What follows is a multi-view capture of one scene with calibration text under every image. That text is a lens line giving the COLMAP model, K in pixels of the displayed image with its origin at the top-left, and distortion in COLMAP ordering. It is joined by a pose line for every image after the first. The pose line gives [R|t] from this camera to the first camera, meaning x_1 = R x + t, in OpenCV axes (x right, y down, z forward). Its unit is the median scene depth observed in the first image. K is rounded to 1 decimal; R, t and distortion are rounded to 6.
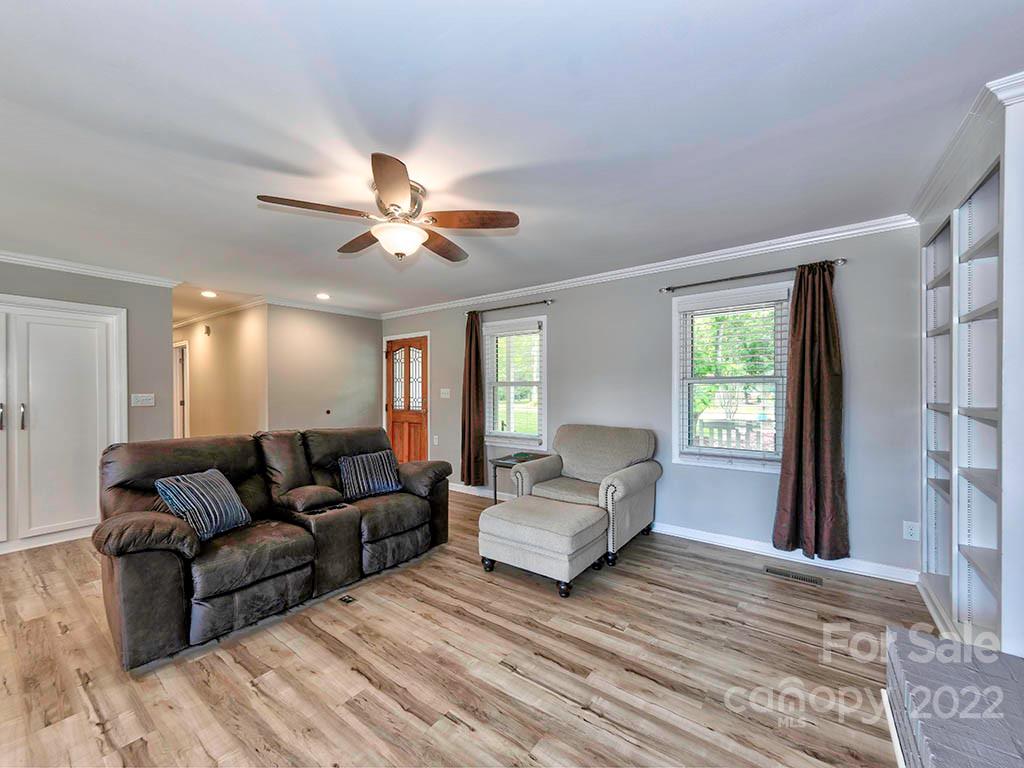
lens RADIAL K [[402.7, 0, 512.7], [0, 402.7, 389.8], [0, 0, 1]] dist [0.002836, 0.000120]
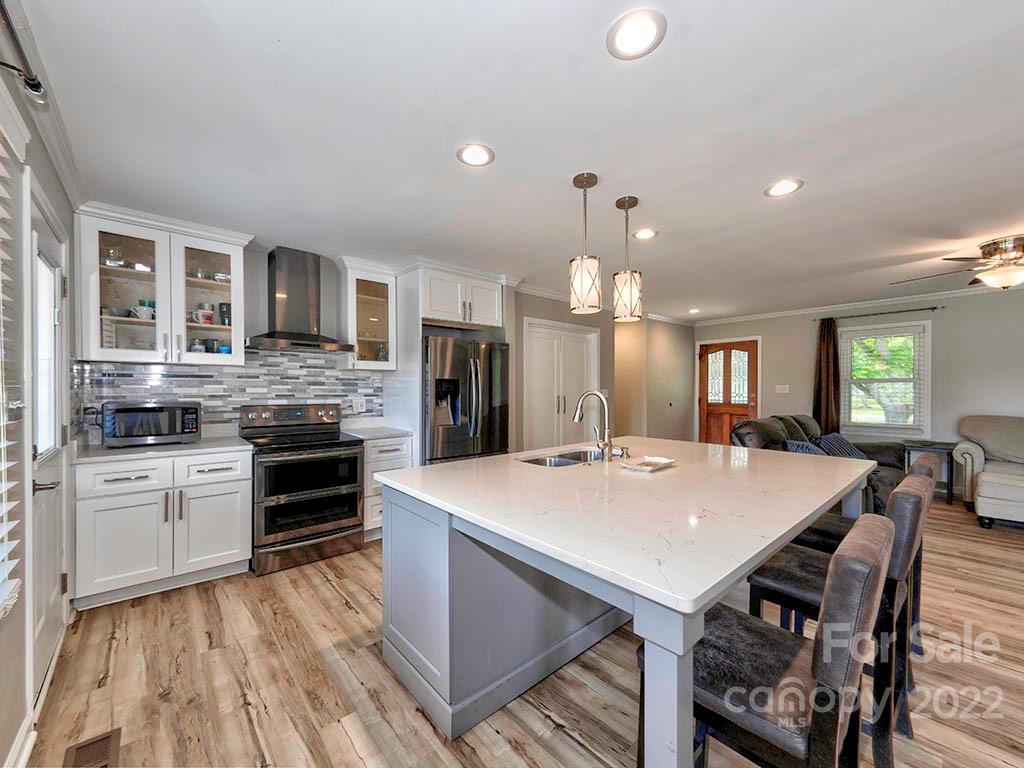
lens RADIAL K [[402.7, 0, 512.7], [0, 402.7, 389.8], [0, 0, 1]] dist [0.002836, 0.000120]
pose [[0.979266, -0.000878, -0.202579, -0.644321], [0.002068, 0.999982, 0.005659, 0.002162], [0.202570, -0.005961, 0.979250, -0.281097]]
